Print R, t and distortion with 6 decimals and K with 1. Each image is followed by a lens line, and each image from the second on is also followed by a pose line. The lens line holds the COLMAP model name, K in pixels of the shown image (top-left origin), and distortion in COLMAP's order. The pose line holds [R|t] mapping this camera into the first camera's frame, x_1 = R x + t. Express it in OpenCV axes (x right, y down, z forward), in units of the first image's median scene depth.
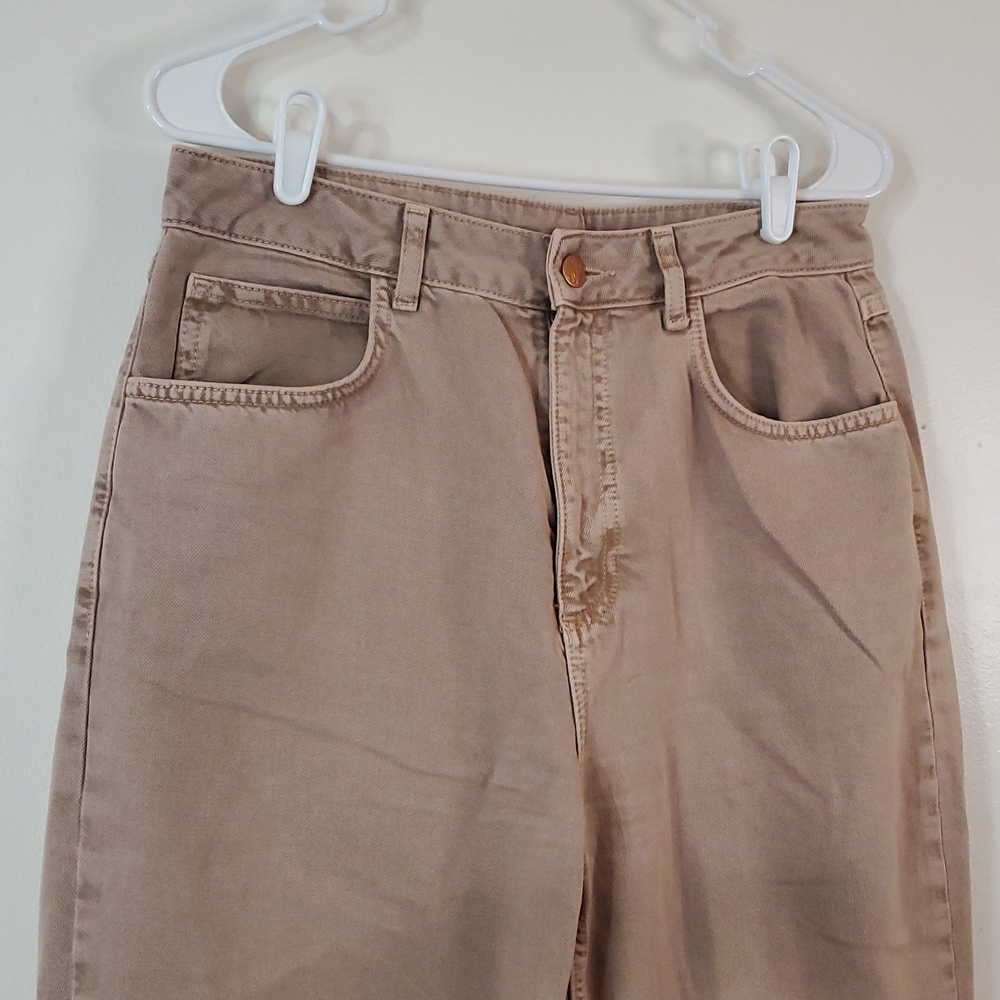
lens RADIAL K [[1315.9, 0, 500.0], [0, 1315.9, 500.0], [0, 0, 1]] dist [0.233337, -0.764477]
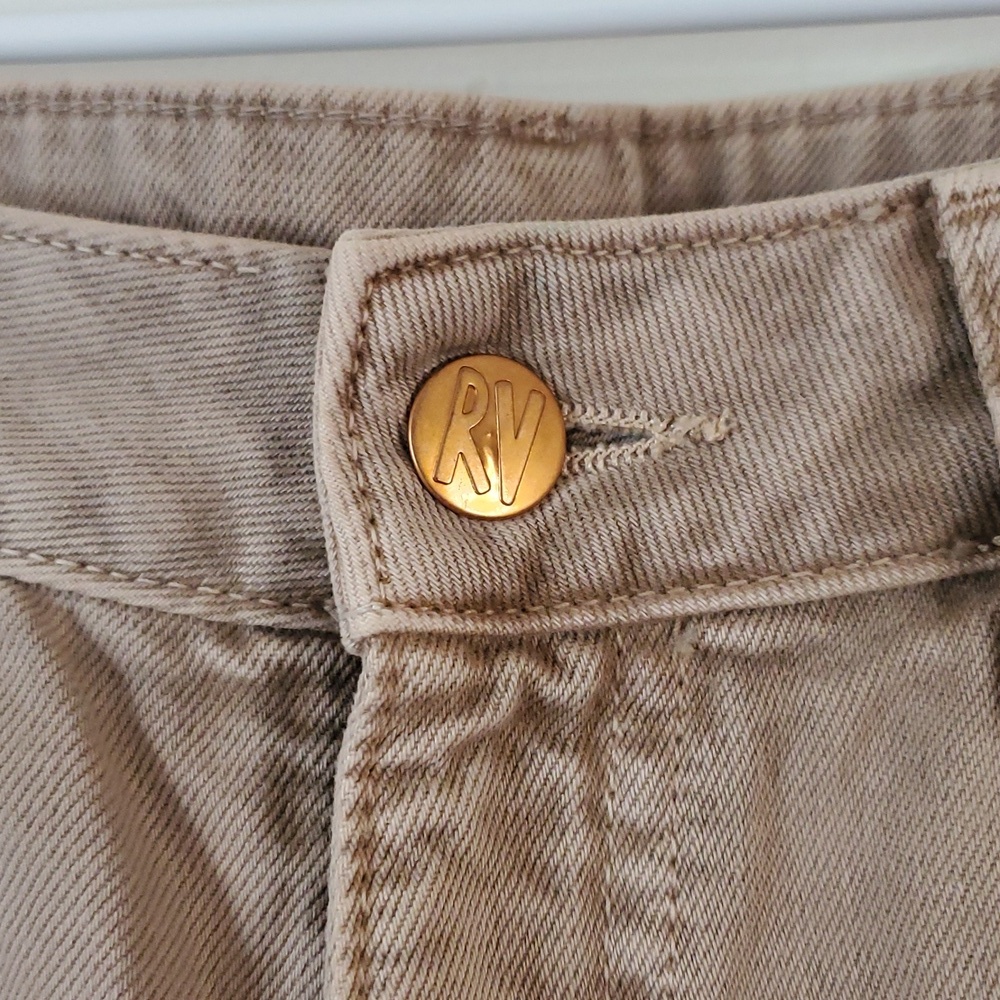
lens RADIAL K [[1315.9, 0, 500.0], [0, 1315.9, 500.0], [0, 0, 1]] dist [0.233337, -0.764477]
pose [[0.927765, -0.006962, -0.373099, 0.128553], [0.010867, 0.999906, 0.008364, -0.164253], [0.373006, -0.011815, 0.927754, 0.818732]]
